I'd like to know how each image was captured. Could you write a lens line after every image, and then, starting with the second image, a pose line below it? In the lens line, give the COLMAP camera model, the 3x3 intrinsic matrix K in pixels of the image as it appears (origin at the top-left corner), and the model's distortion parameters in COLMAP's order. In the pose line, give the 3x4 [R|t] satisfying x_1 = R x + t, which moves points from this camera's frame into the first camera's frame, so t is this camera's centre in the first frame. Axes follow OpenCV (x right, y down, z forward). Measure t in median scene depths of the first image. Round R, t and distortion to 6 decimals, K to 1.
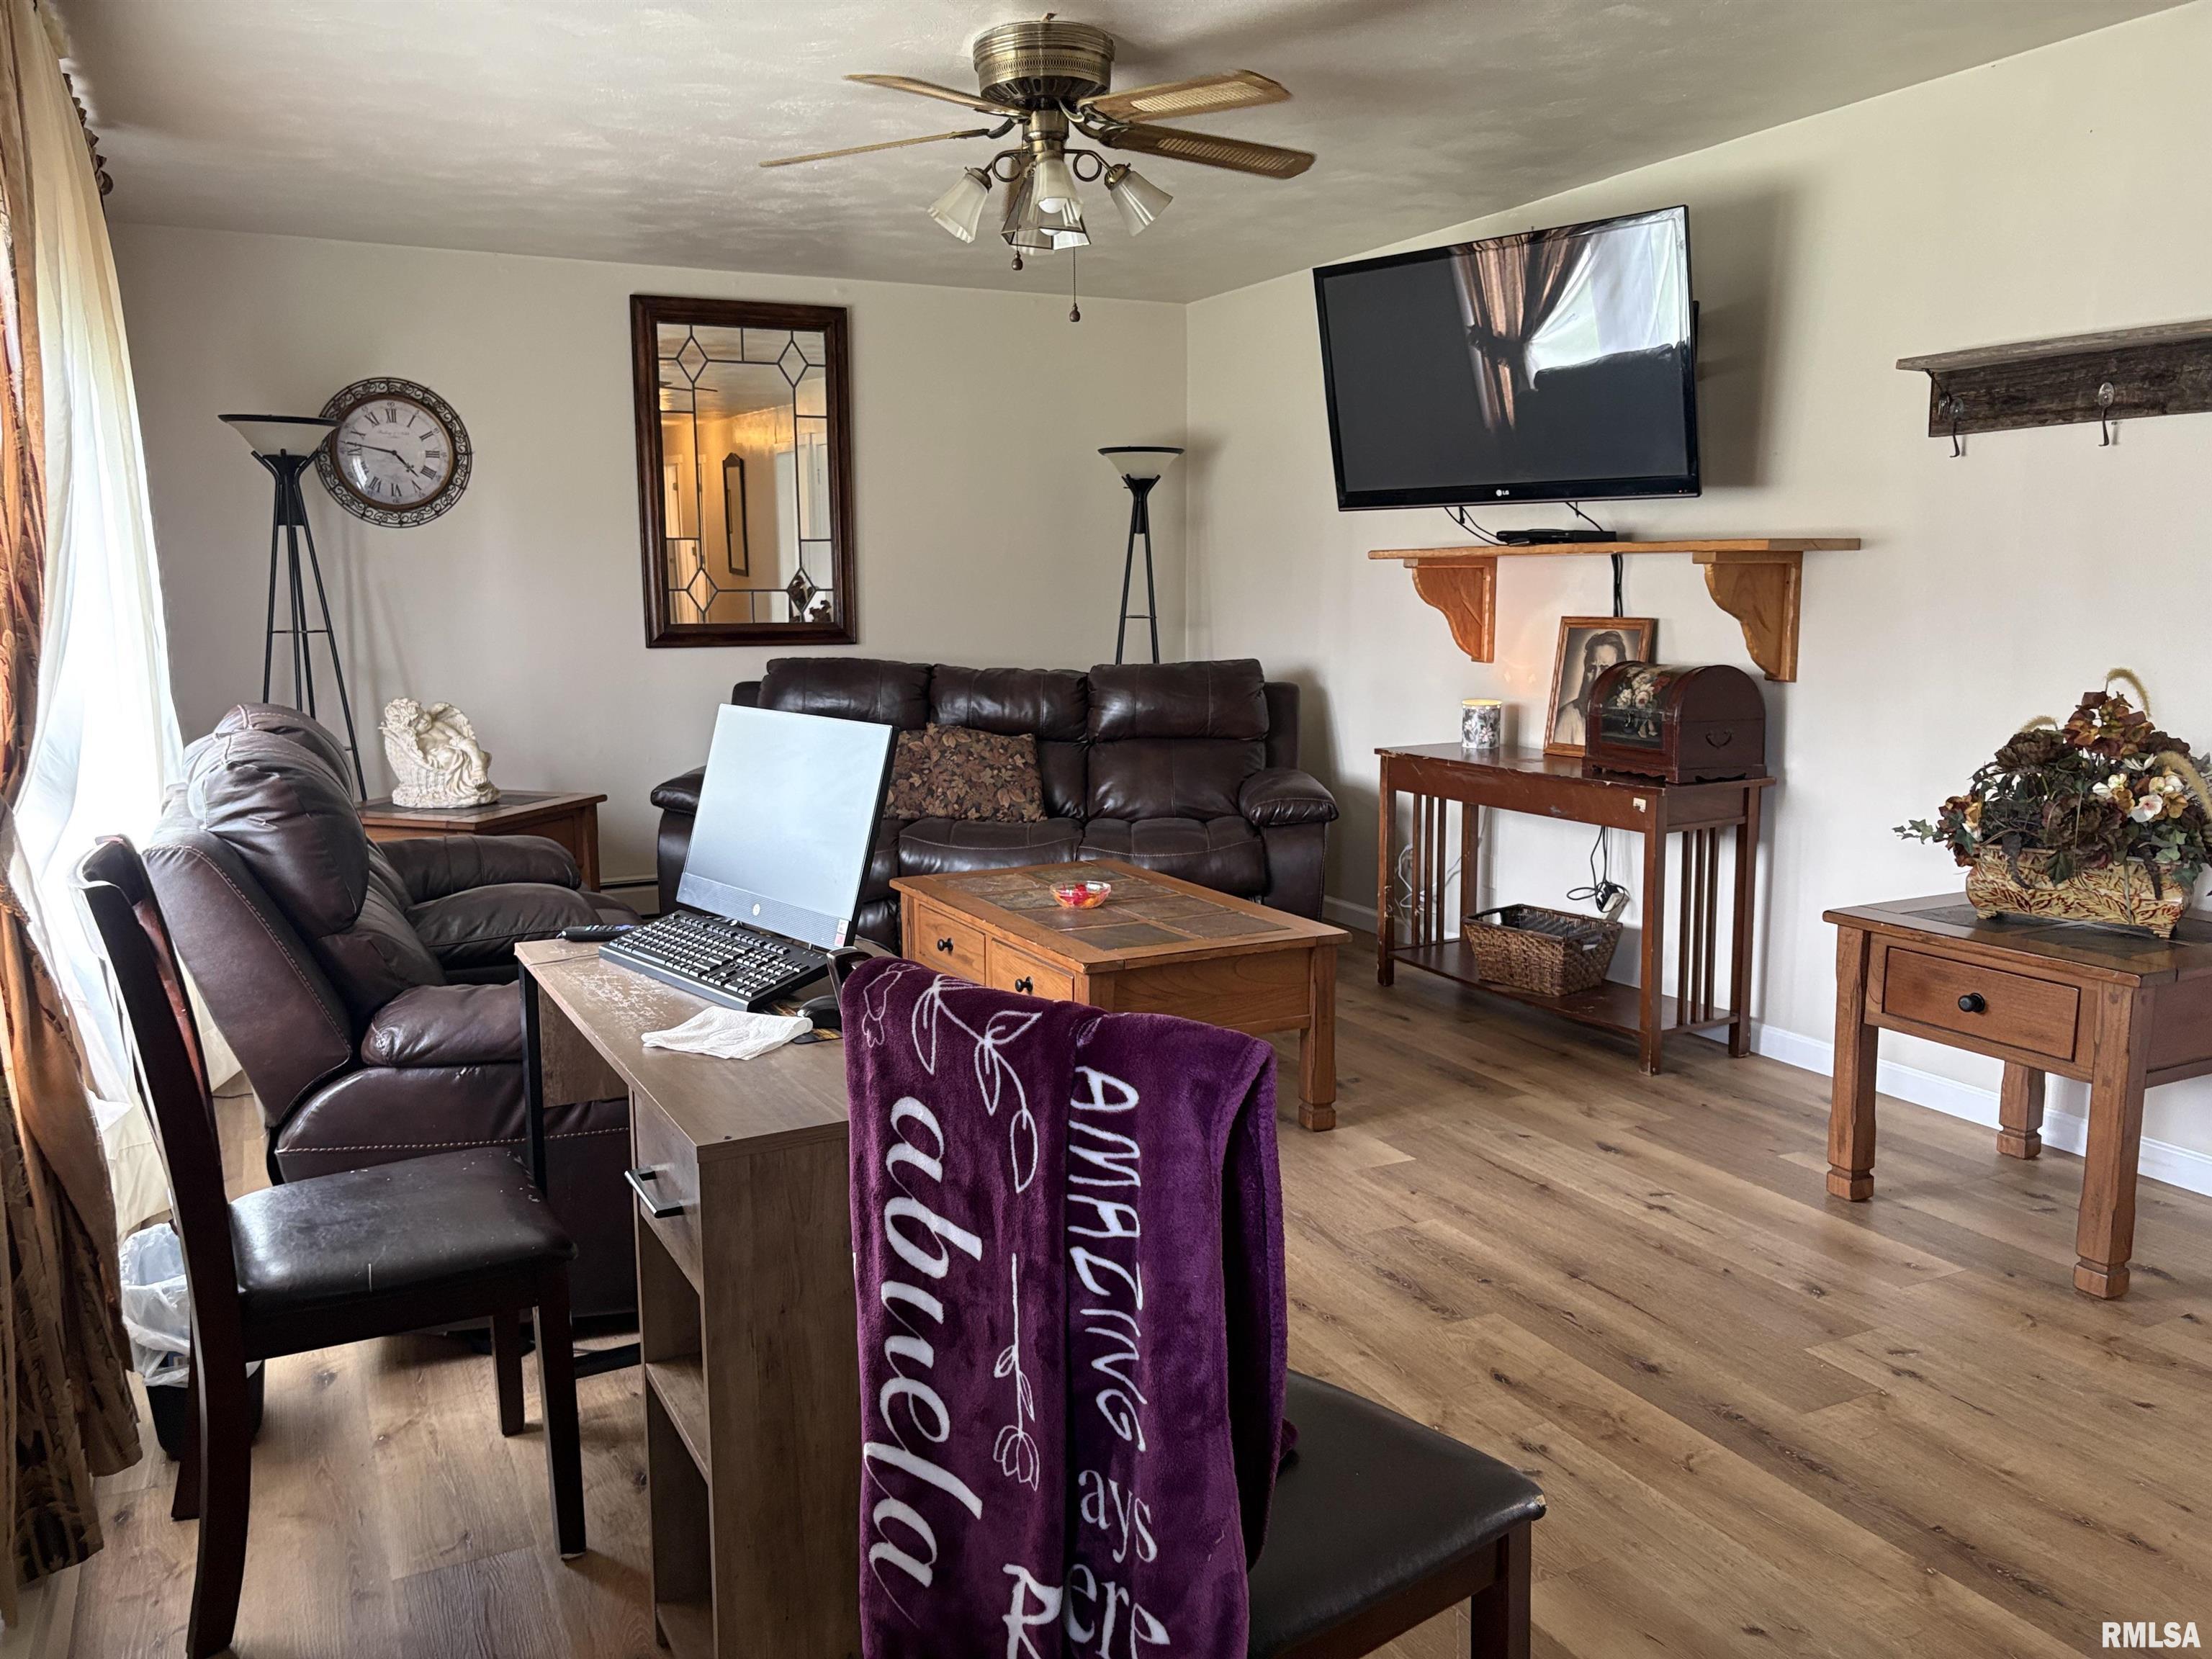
lens RADIAL K [[1685.2, 0, 1117.6], [0, 1685.2, 828.5], [0, 0, 1]] dist [0.085915, -0.103486]
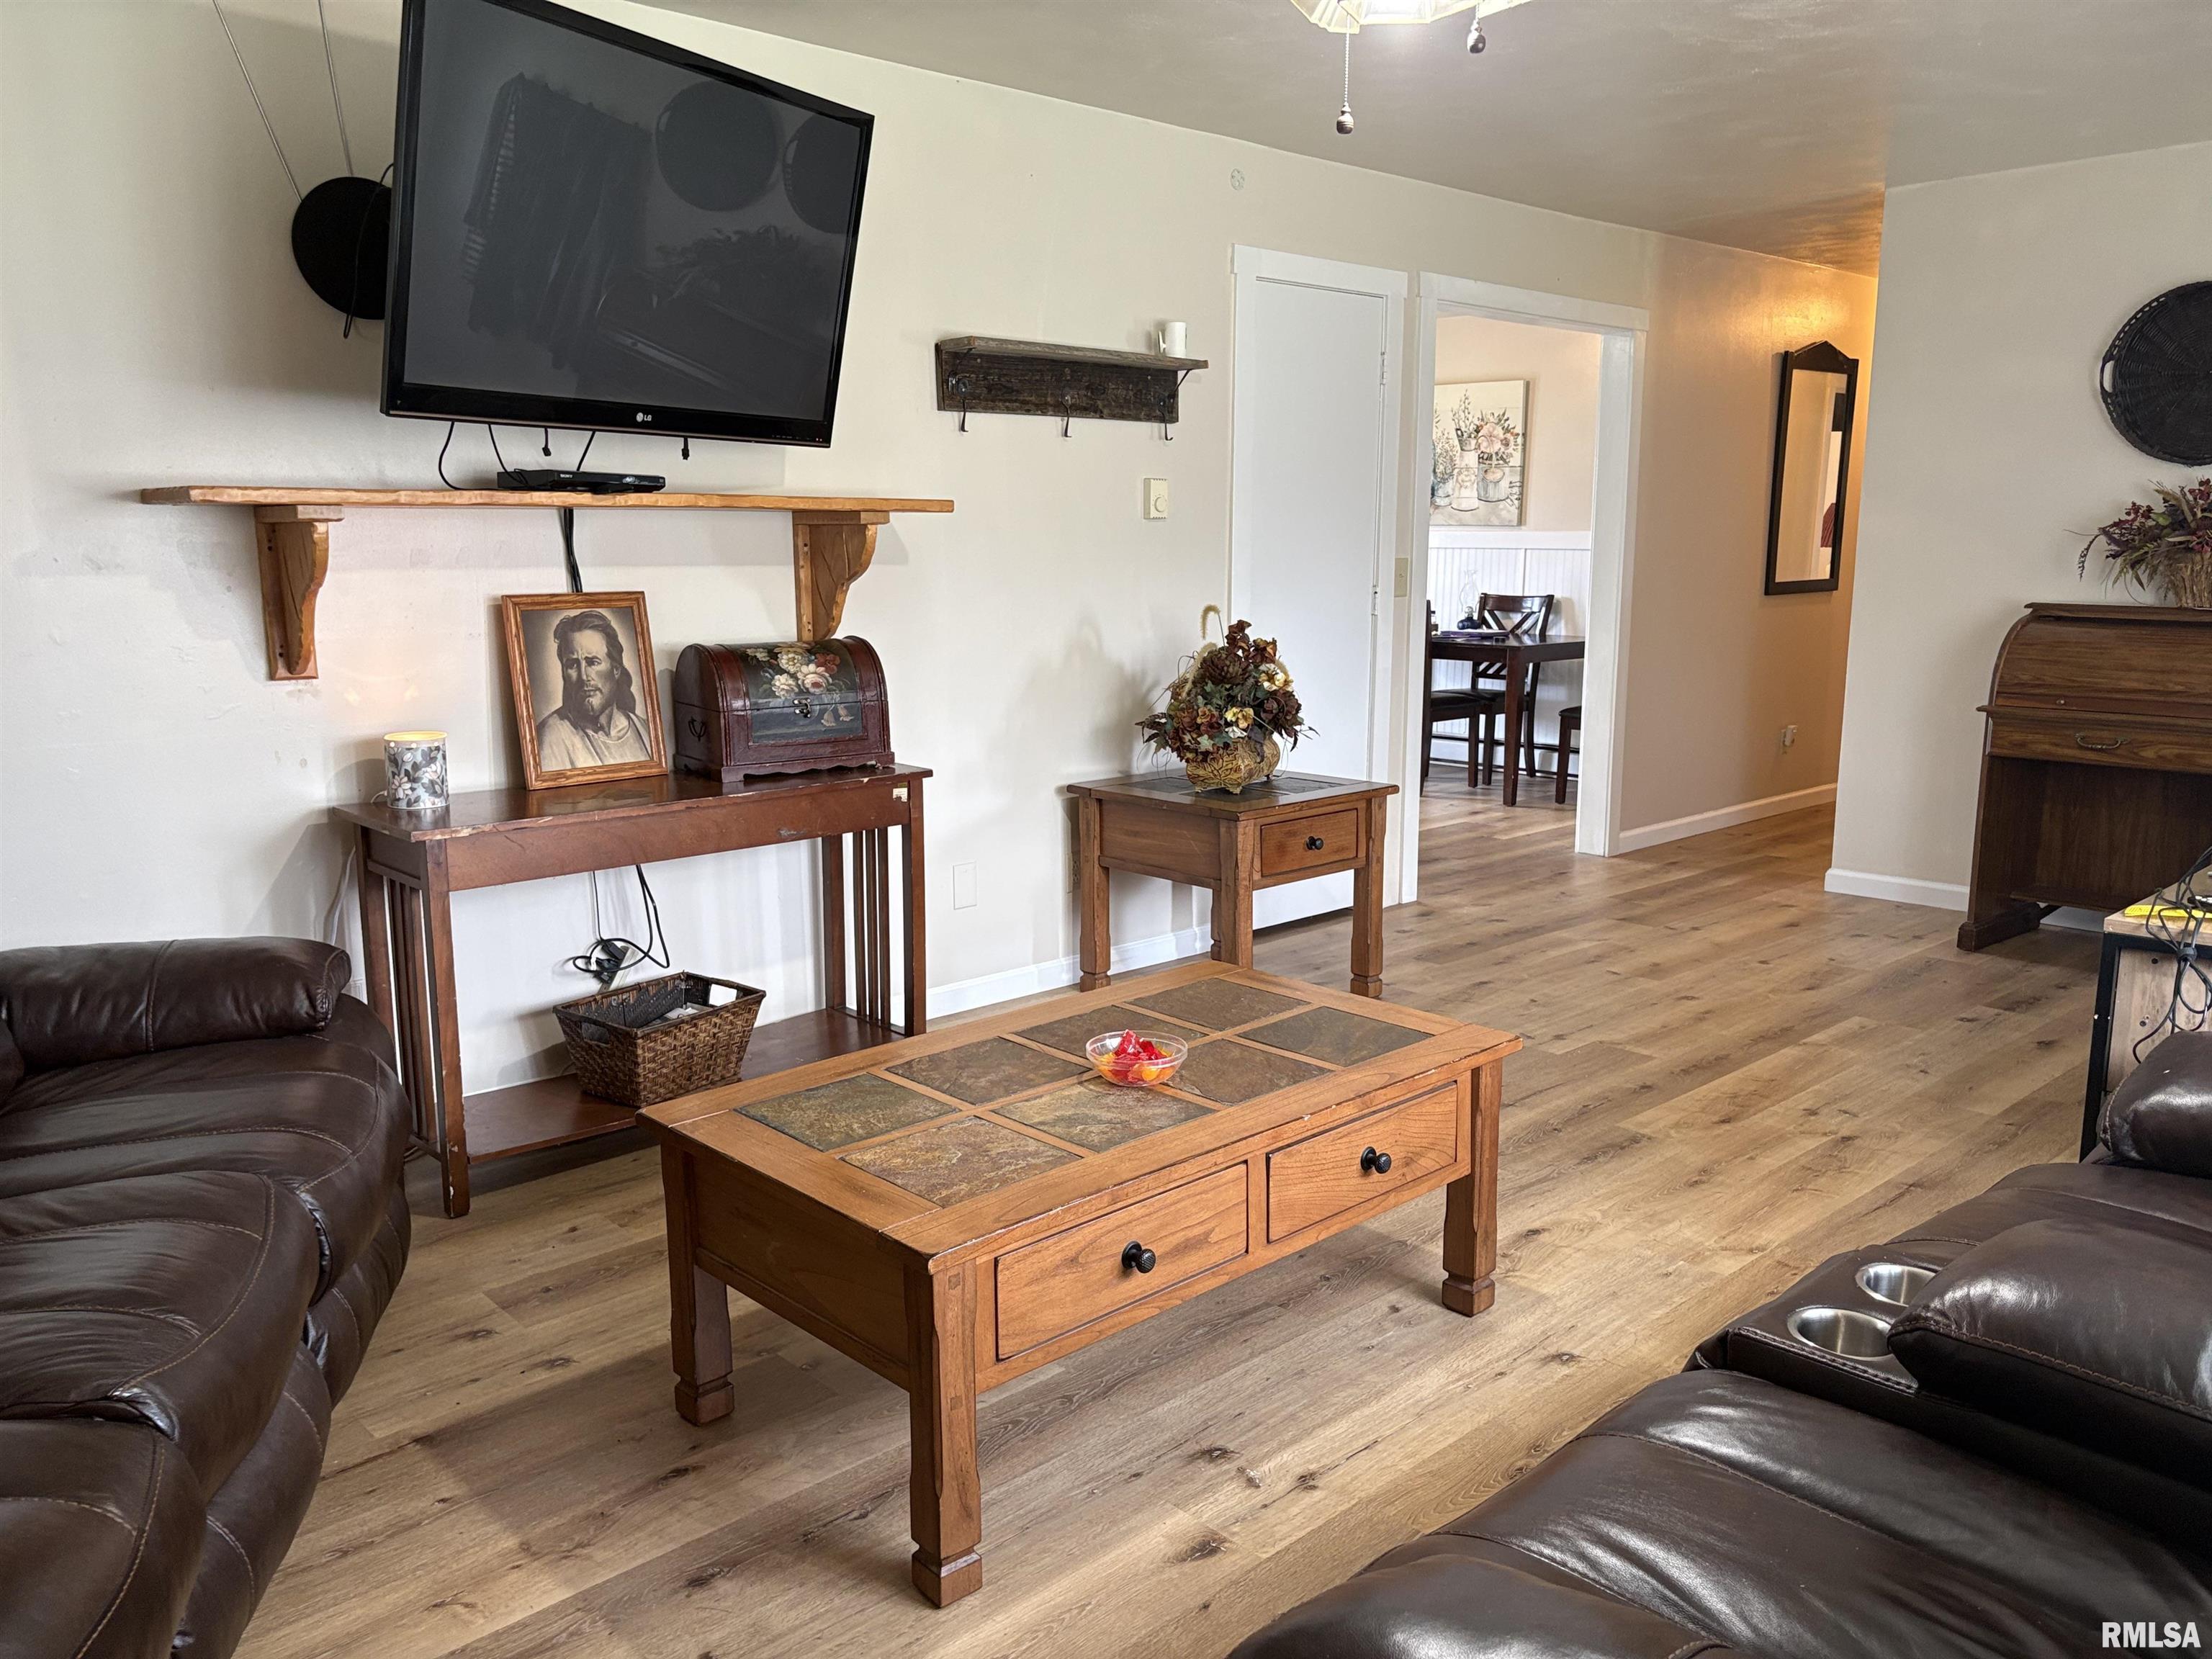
lens RADIAL K [[1685.2, 0, 1117.6], [0, 1685.2, 828.5], [0, 0, 1]] dist [0.085915, -0.103486]
pose [[-0.277708, -0.161838, 0.946936, -0.650248], [0.145703, 0.967209, 0.208033, -0.188630], [-0.949552, 0.195743, -0.245021, 1.271447]]
